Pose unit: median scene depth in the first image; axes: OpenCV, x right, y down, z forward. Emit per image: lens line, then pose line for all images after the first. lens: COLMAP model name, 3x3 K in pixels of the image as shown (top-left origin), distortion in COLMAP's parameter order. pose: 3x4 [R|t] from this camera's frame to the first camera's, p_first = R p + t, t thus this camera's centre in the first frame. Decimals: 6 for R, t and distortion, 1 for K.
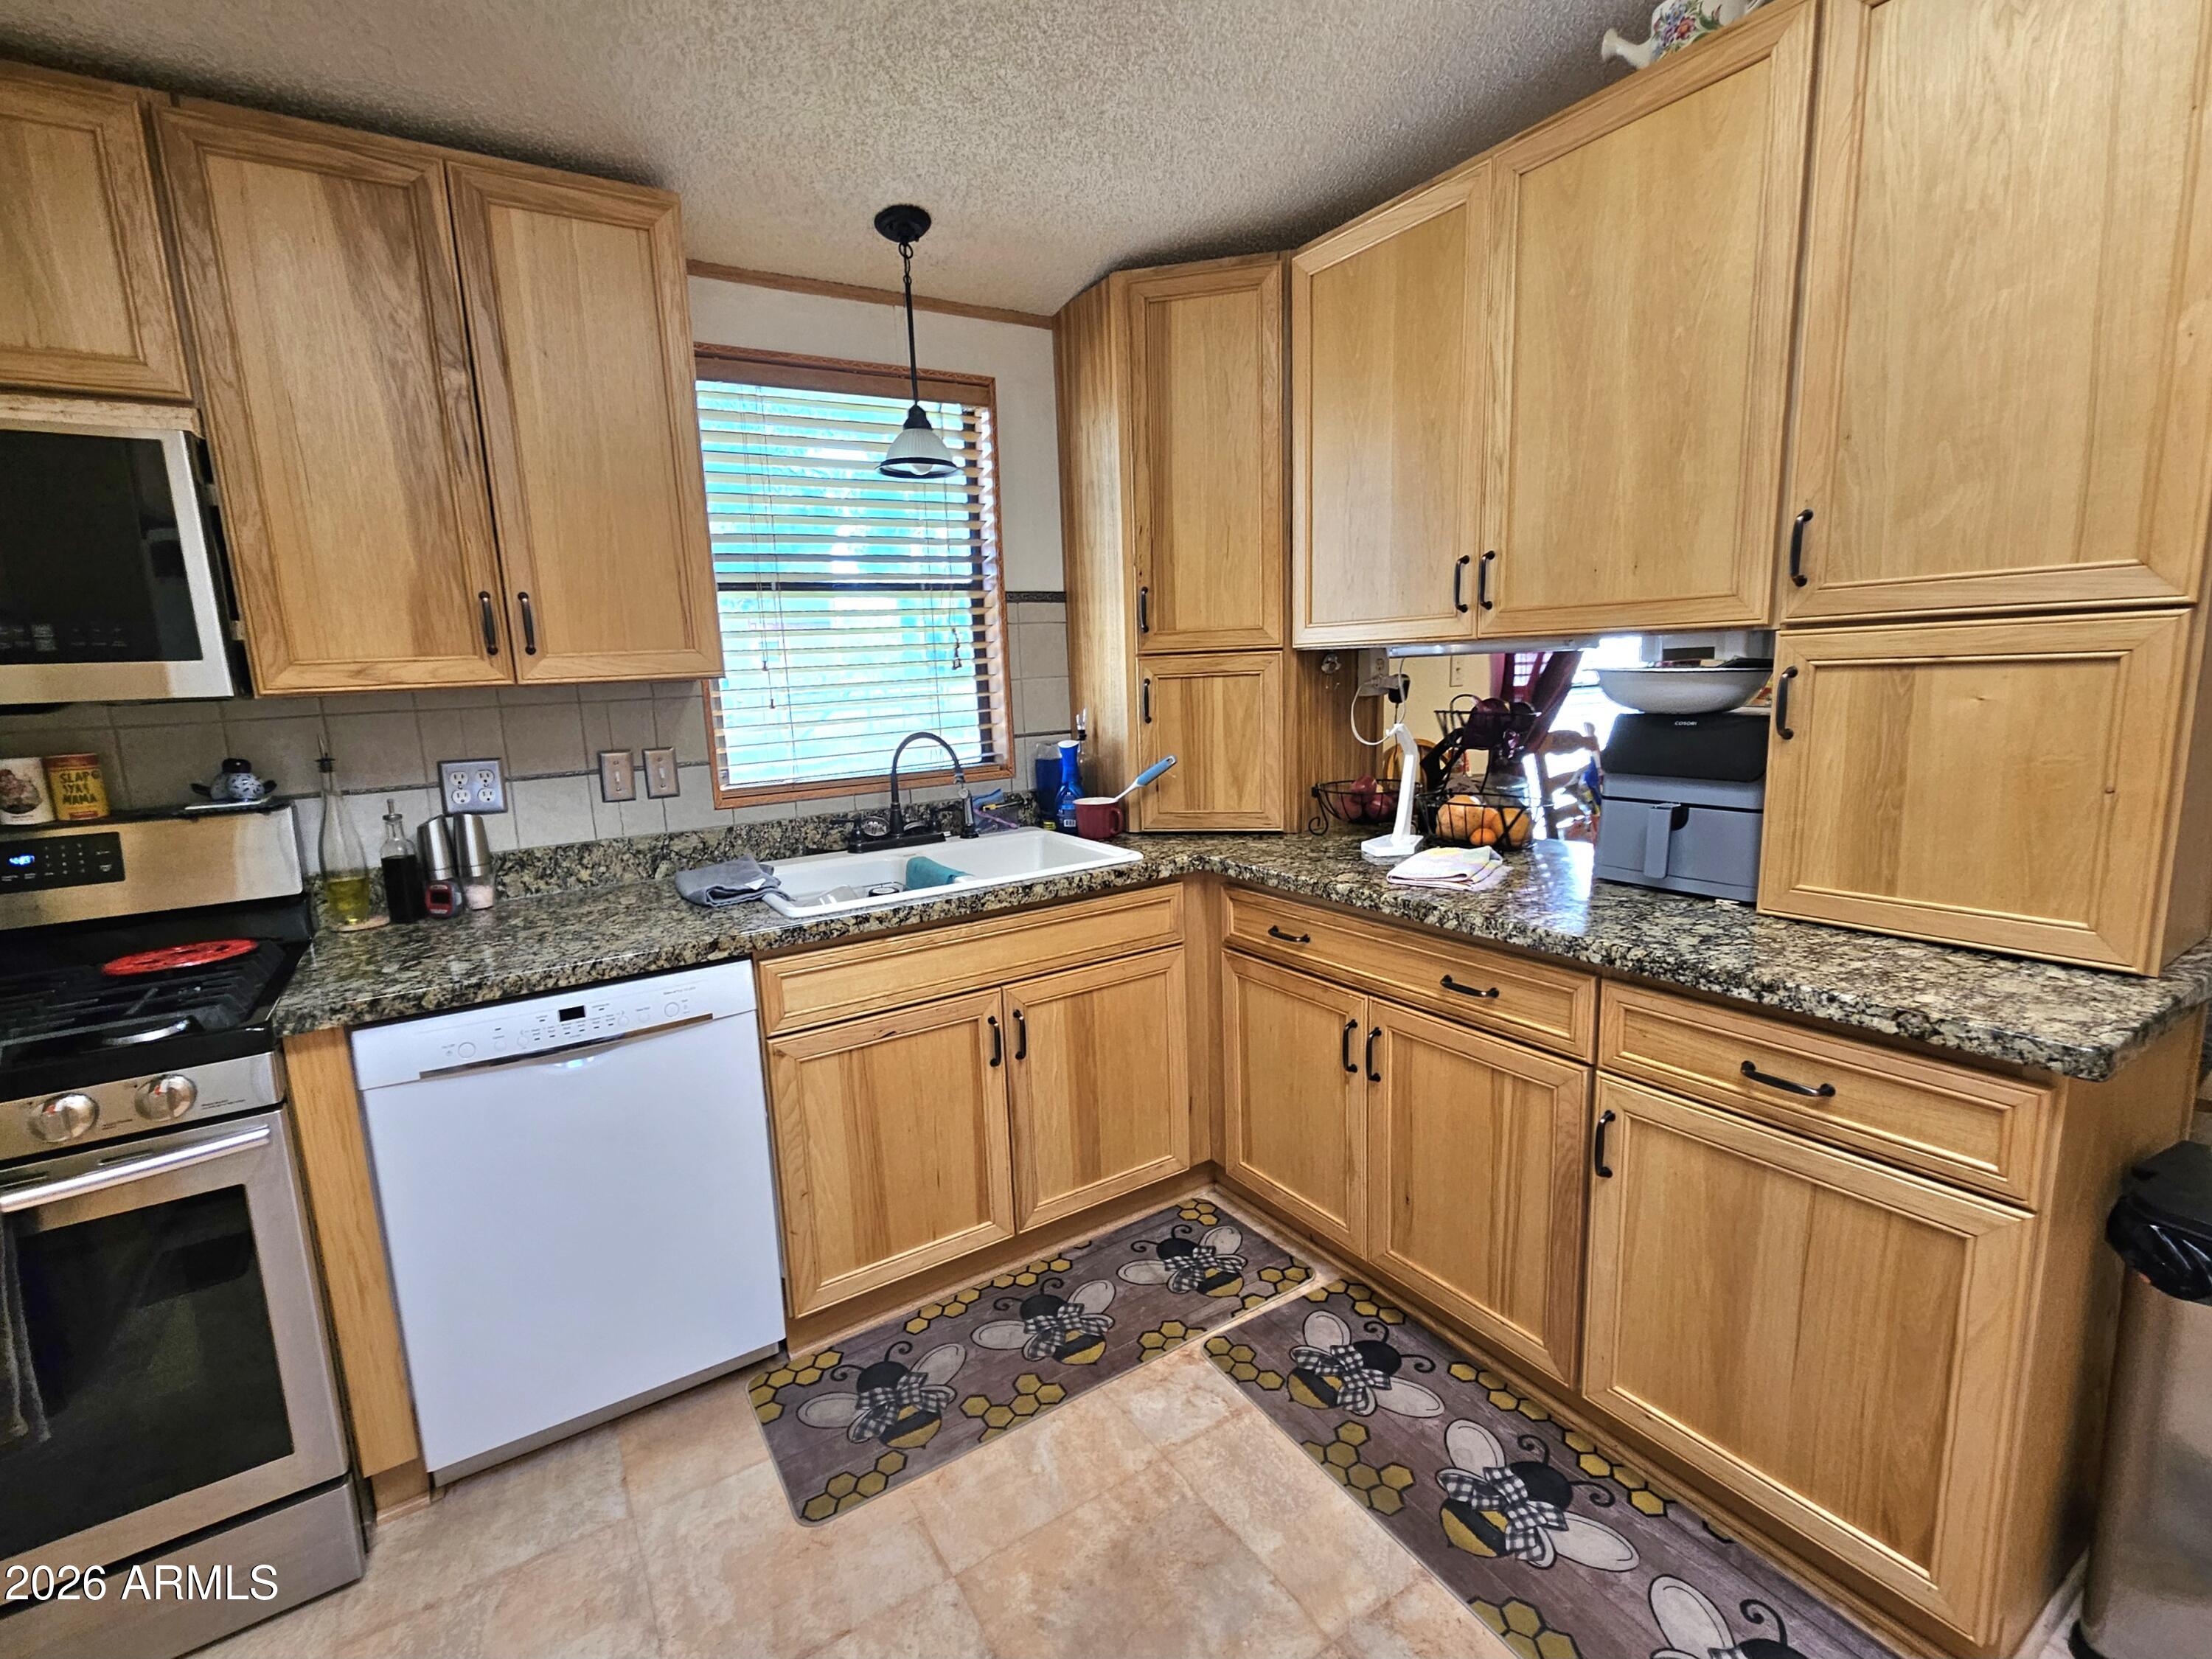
lens RADIAL K [[1000.7, 0, 1106.0], [0, 1000.7, 829.5], [0, 0, 1]] dist [-0.003745, -0.001080]
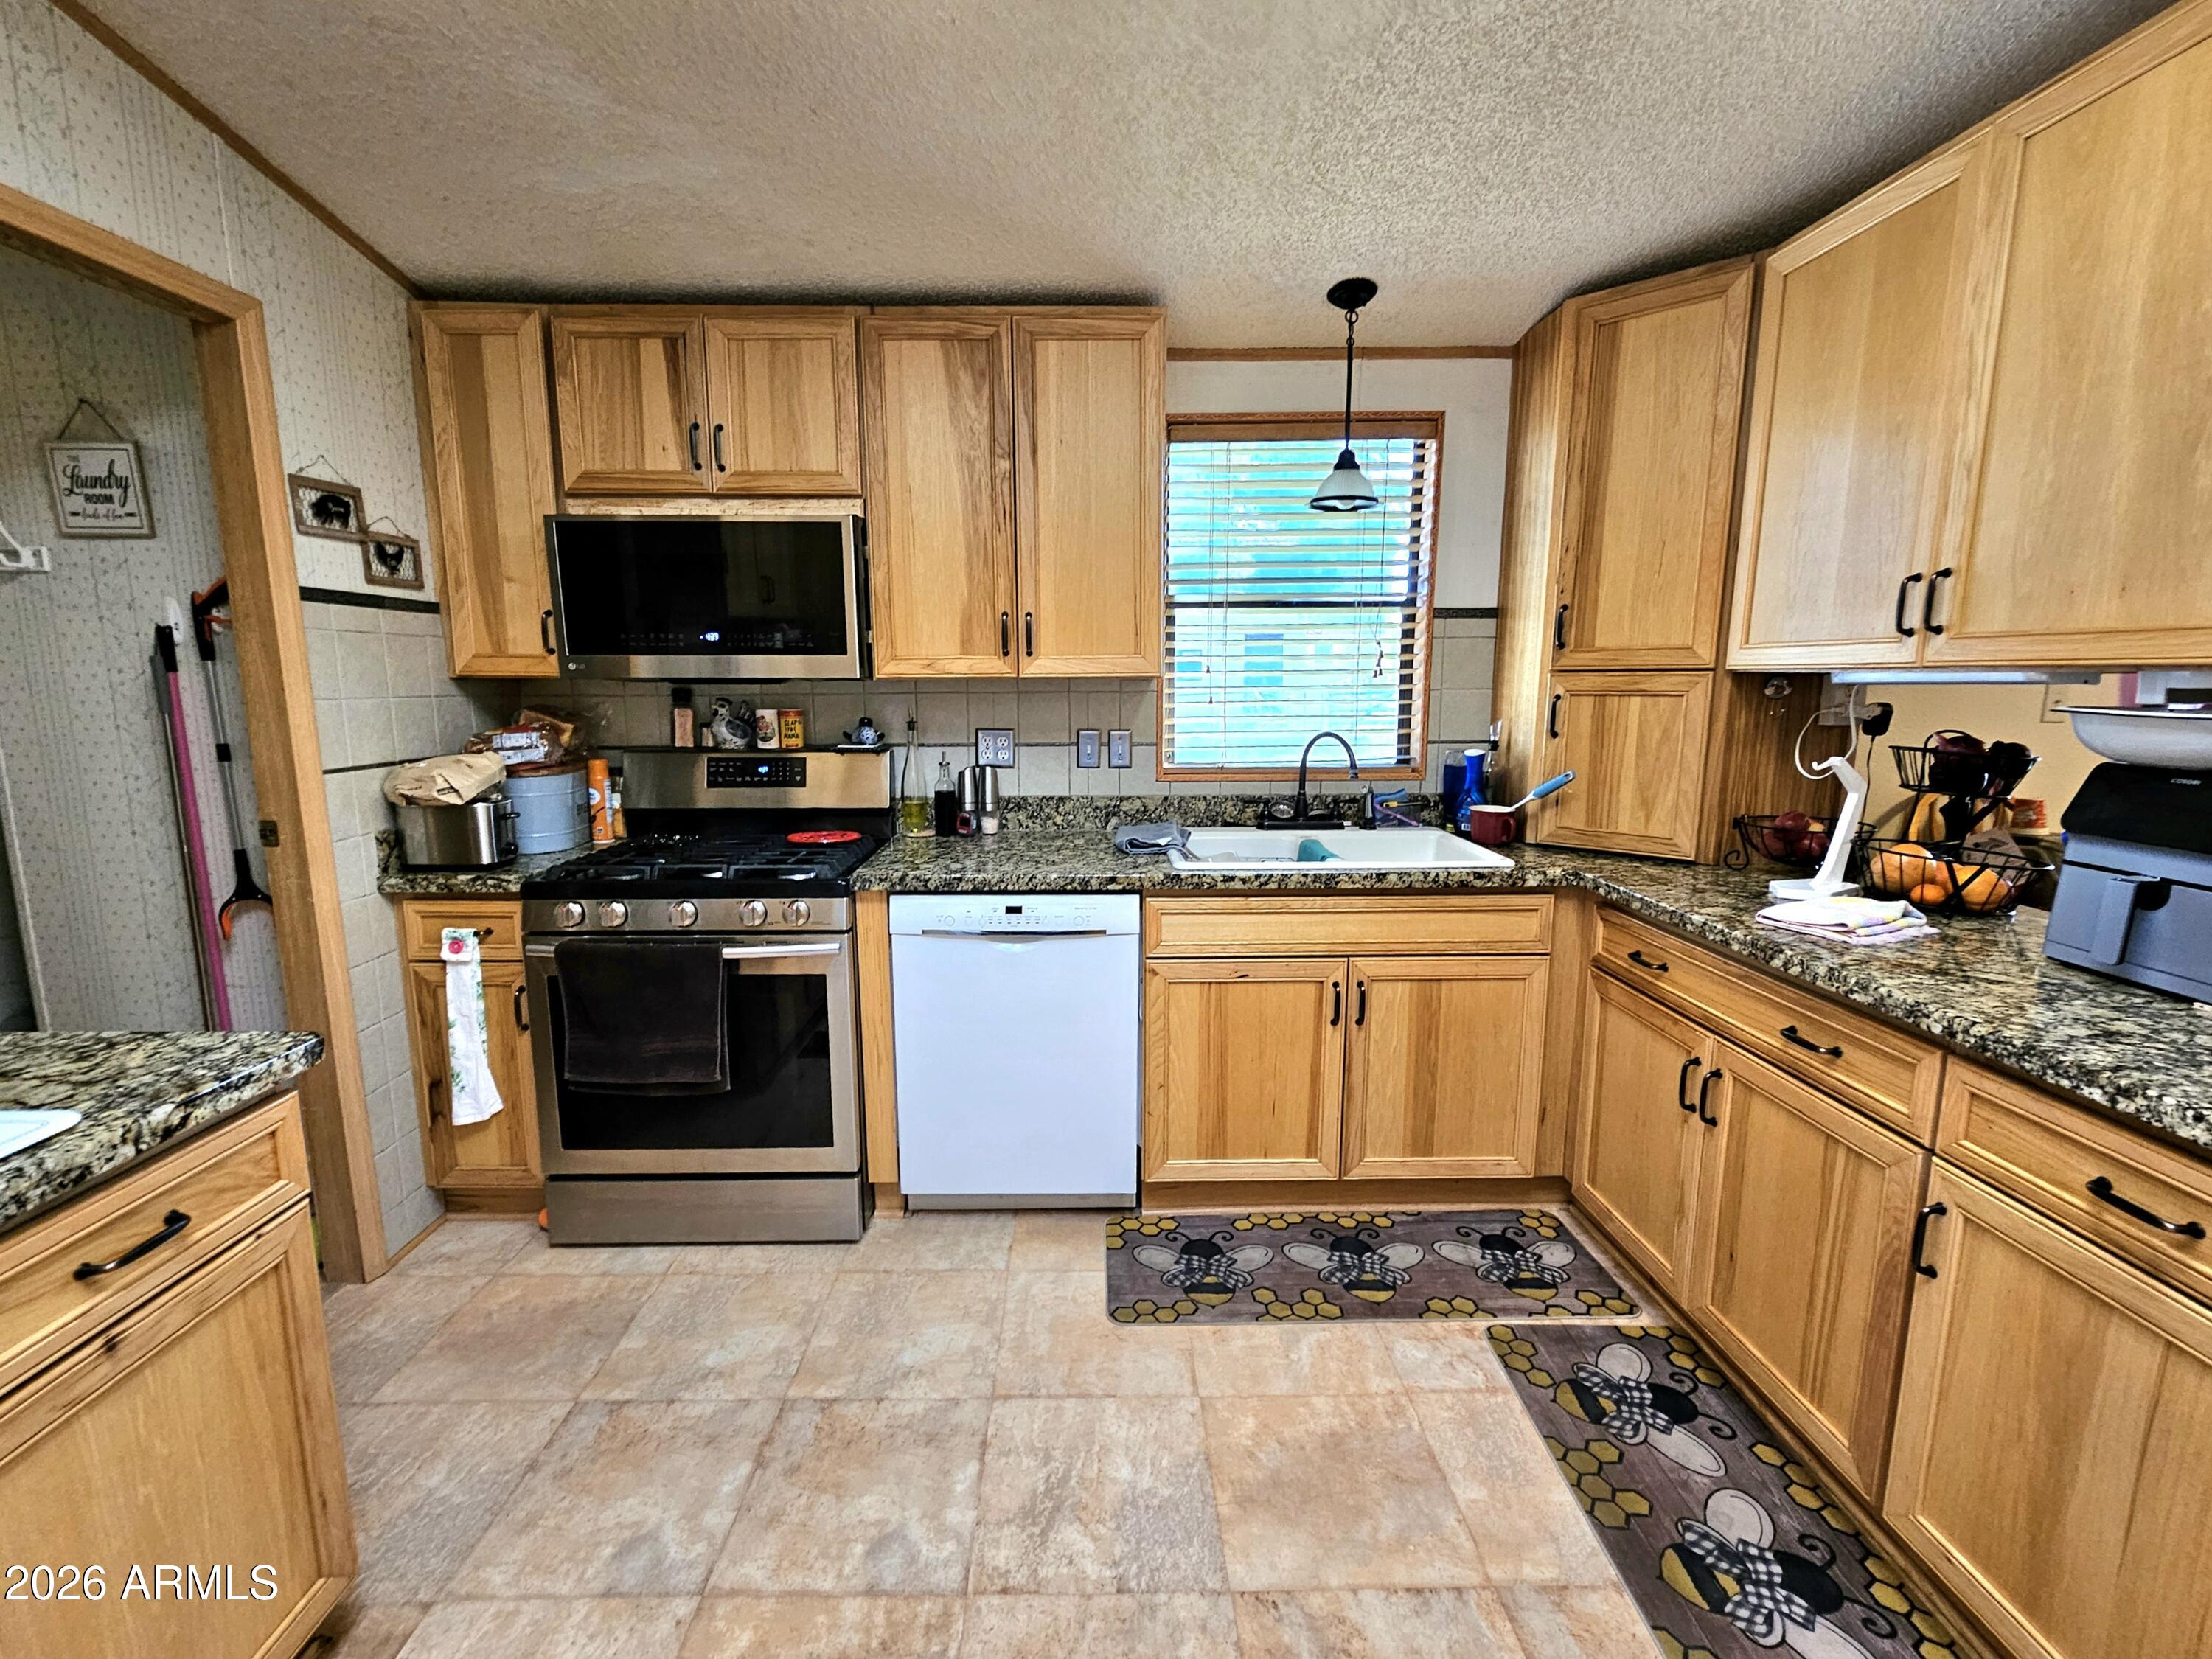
lens RADIAL K [[977.6, 0, 1106.0], [0, 977.6, 829.5], [0, 0, 1]] dist [-0.016704, -0.000030]
pose [[0.849815, 0.116601, -0.514022, 0.232394], [-0.116147, 0.992678, 0.033158, 0.007954], [0.514125, 0.031524, 0.857136, -0.106139]]
